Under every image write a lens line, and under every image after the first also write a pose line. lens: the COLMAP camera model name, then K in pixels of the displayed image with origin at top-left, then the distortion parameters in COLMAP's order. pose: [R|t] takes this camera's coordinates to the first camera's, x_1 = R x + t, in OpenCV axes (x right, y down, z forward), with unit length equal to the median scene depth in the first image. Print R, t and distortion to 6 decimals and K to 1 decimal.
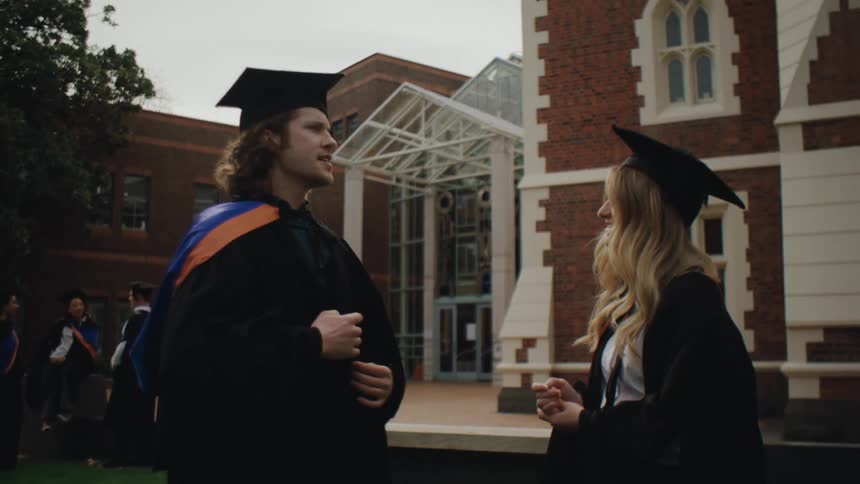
lens RADIAL K [[883.3, 0, 430.0], [0, 883.3, 242.0], [0, 0, 1]] dist [-0.191285, 0.311523]
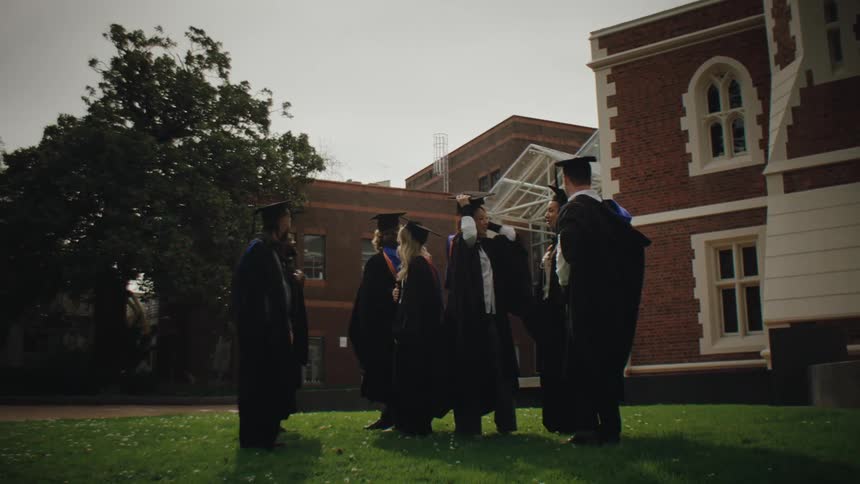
lens RADIAL K [[883.3, 0, 430.0], [0, 883.3, 242.0], [0, 0, 1]] dist [-0.191285, 0.311523]
pose [[0.978848, -0.053567, -0.197449, 0.073360], [0.043620, 0.997567, -0.054389, 0.008653], [0.199882, 0.044626, 0.978803, -0.198950]]
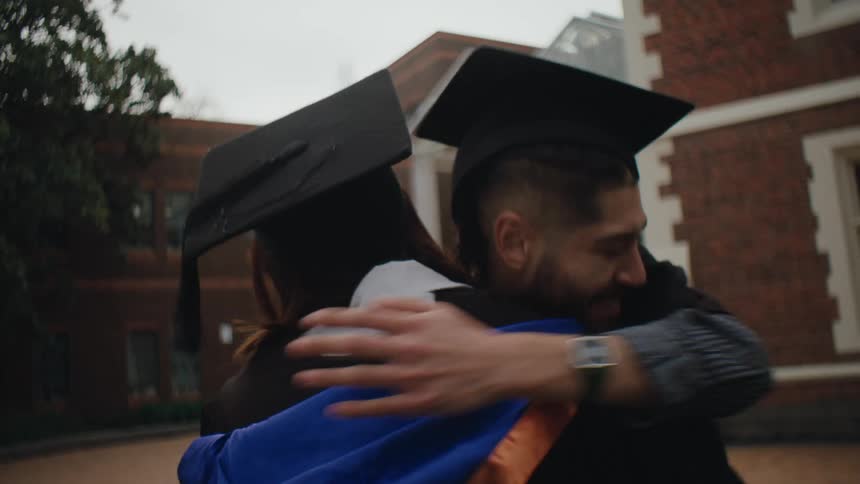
lens RADIAL K [[883.3, 0, 430.0], [0, 883.3, 242.0], [0, 0, 1]] dist [-0.191285, 0.311523]
pose [[0.990973, -0.091892, -0.097614, -0.001361], [0.091372, 0.995769, -0.009793, 0.009283], [0.098101, 0.000786, 0.995176, 0.166568]]
